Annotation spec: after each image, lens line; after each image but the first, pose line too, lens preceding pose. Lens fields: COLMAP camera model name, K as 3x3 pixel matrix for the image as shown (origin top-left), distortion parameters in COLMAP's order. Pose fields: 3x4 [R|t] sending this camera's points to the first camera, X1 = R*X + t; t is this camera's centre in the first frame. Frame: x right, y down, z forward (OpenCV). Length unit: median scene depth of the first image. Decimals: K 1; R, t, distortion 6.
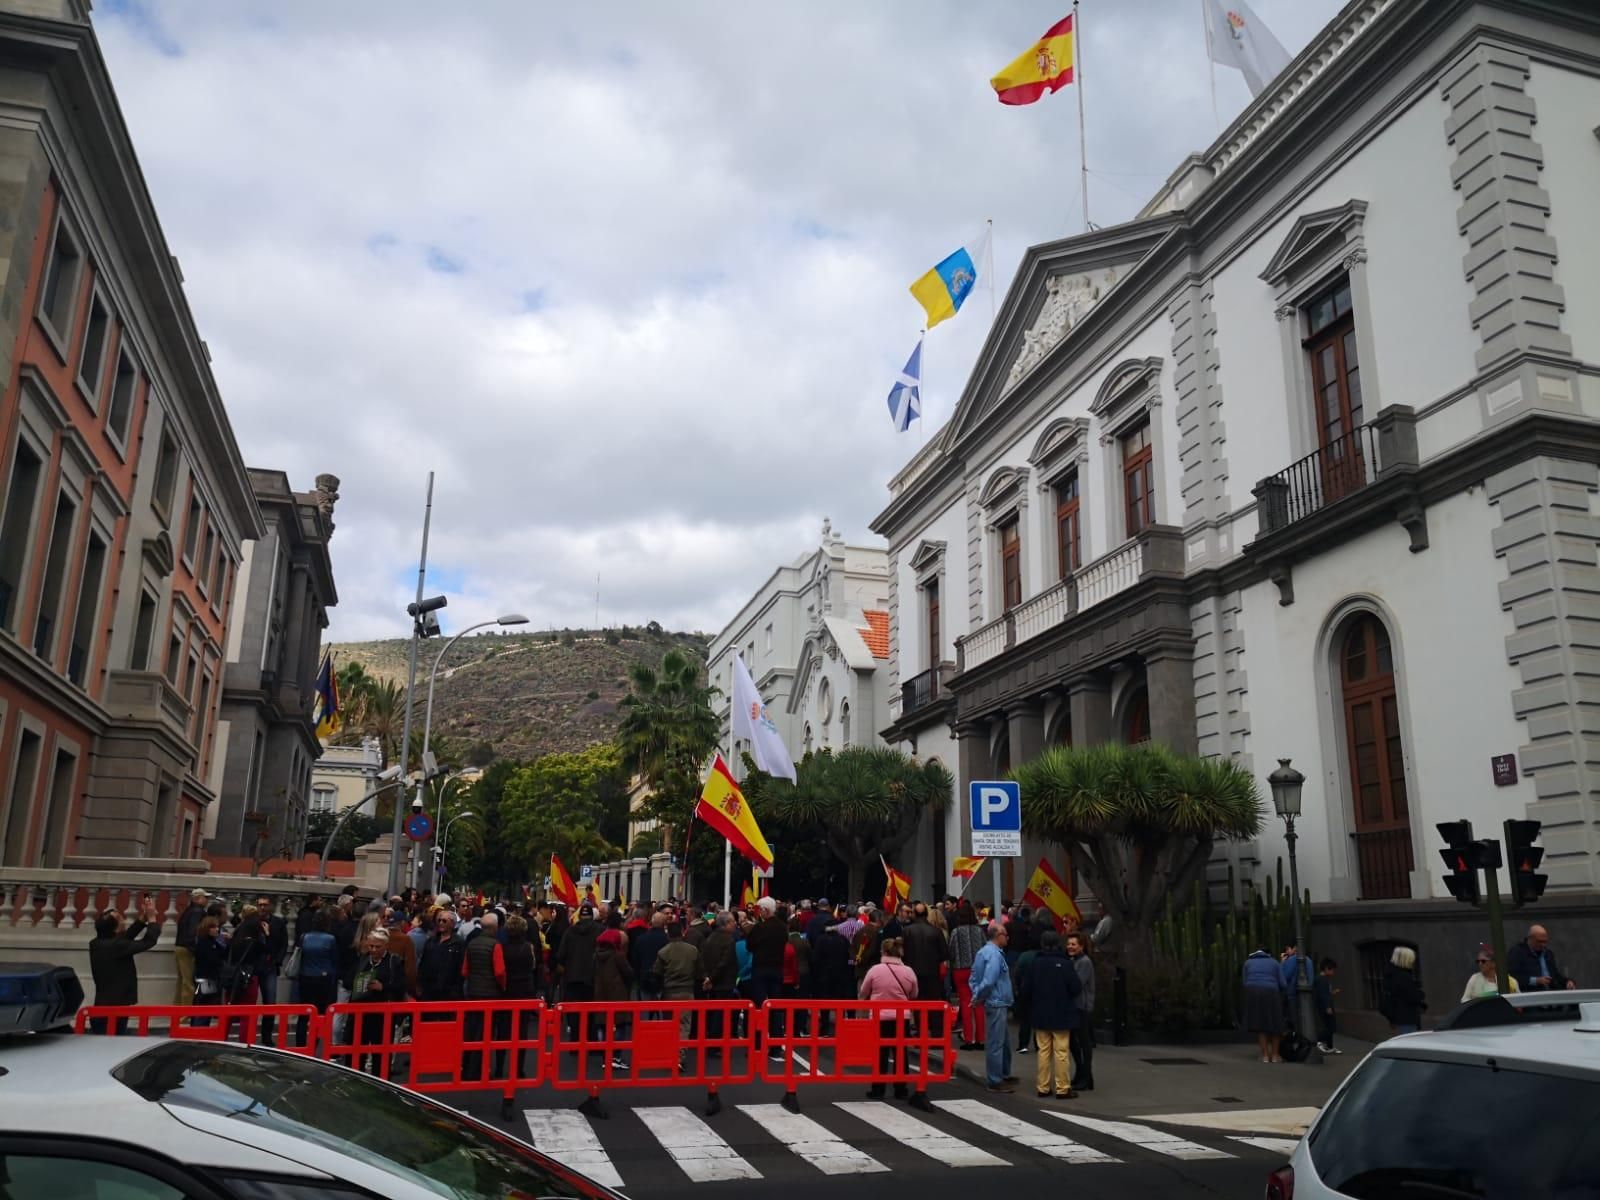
lens RADIAL K [[1268.4, 0, 800.0], [0, 1268.4, 600.0], [0, 0, 1]] dist [0.010709, -0.049447]
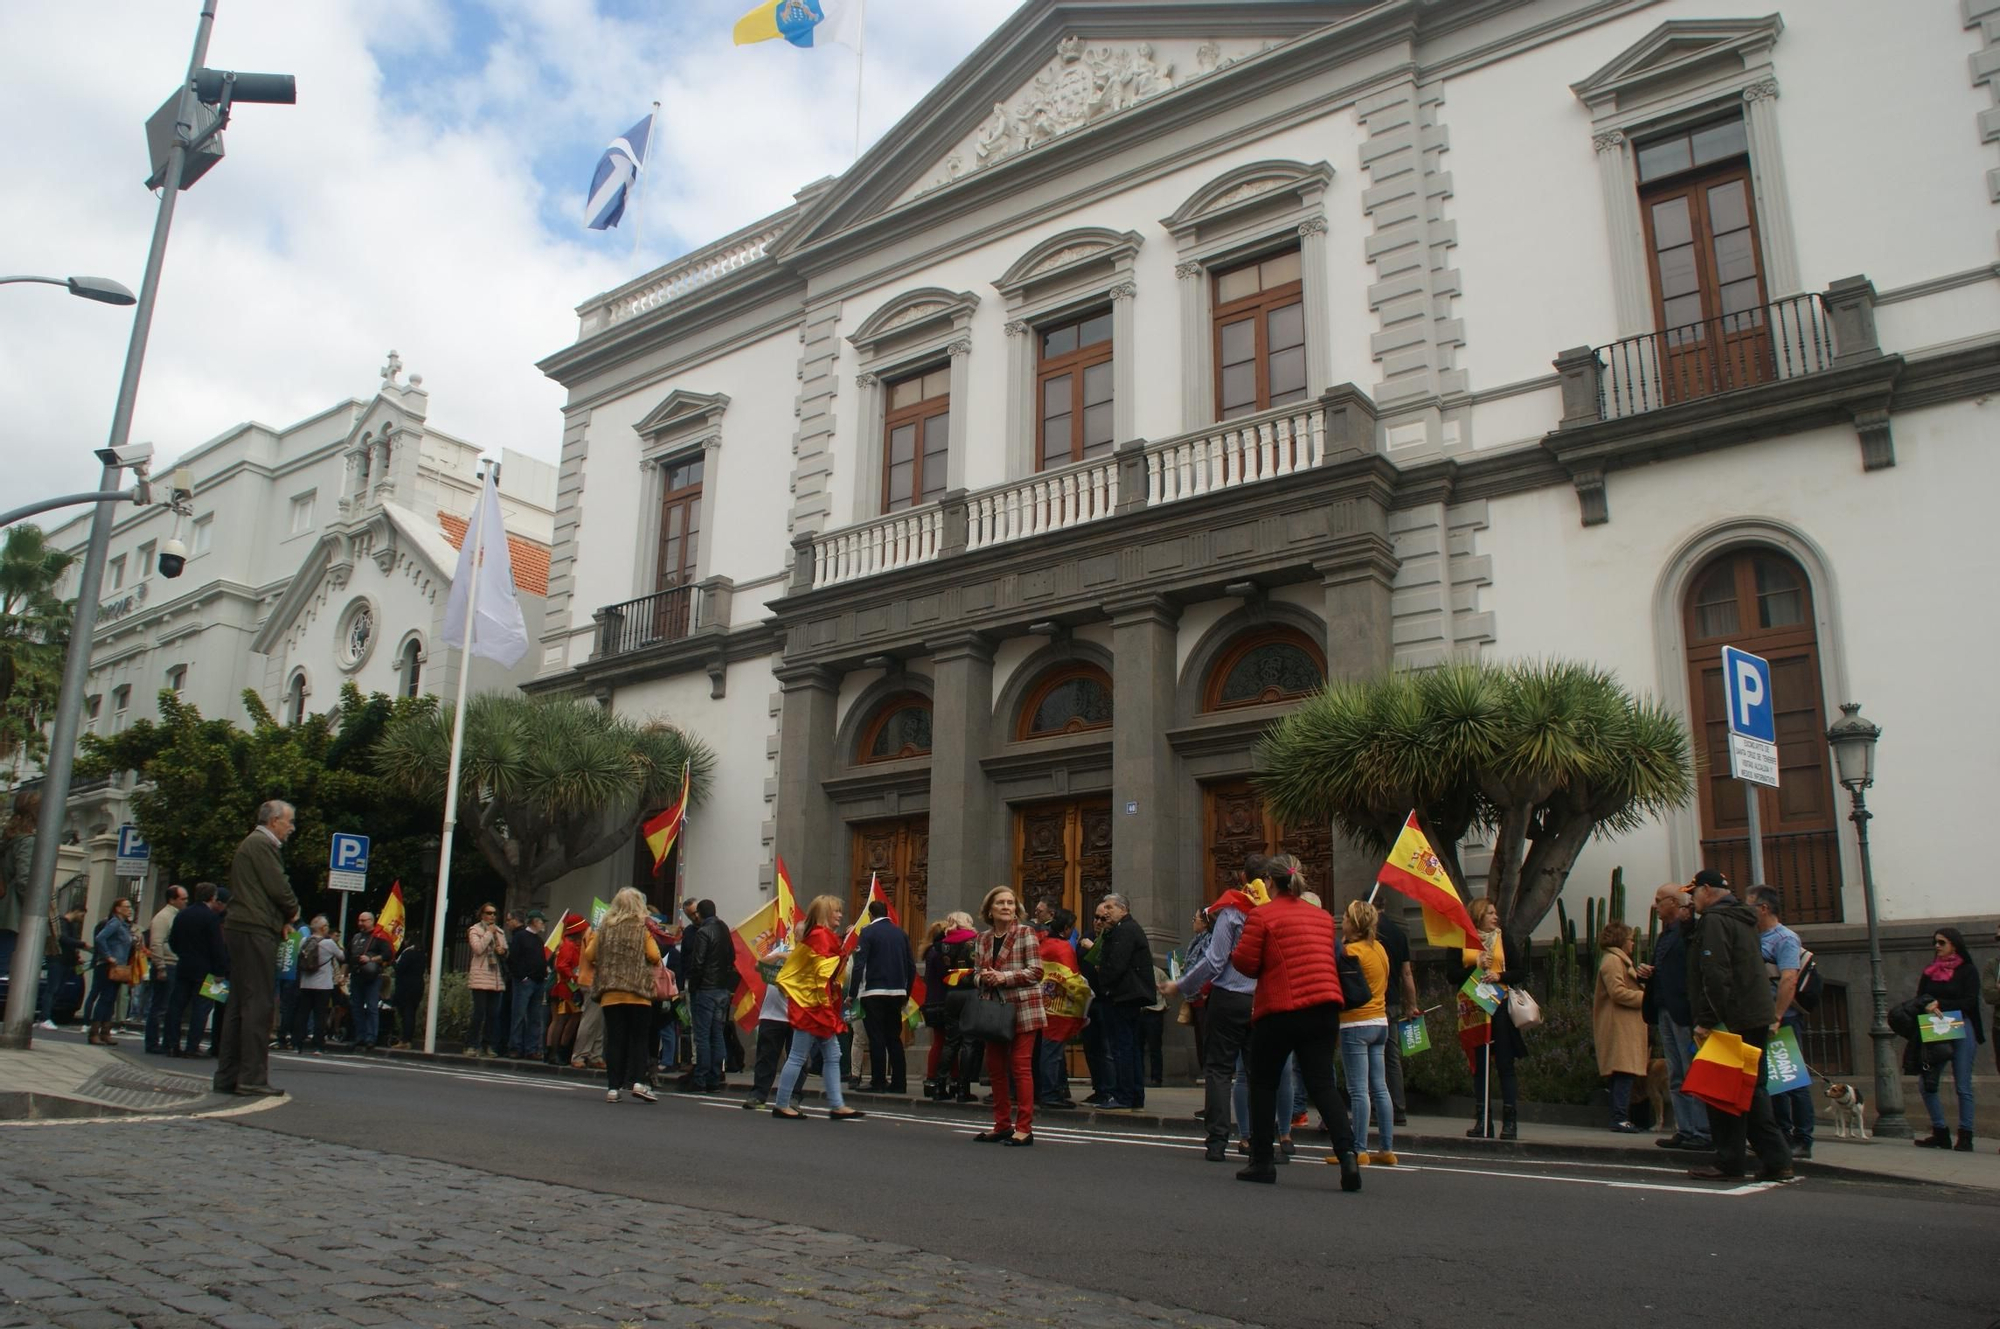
lens RADIAL K [[1549.3, 0, 990.0], [0, 1549.3, 680.1], [0, 0, 1]] dist [-0.178870, 0.113414]
pose [[0.802852, 0.152193, 0.576425, -0.312527], [-0.165422, 0.985770, -0.029870, 0.147283], [-0.572768, -0.071372, 0.816604, 0.425756]]
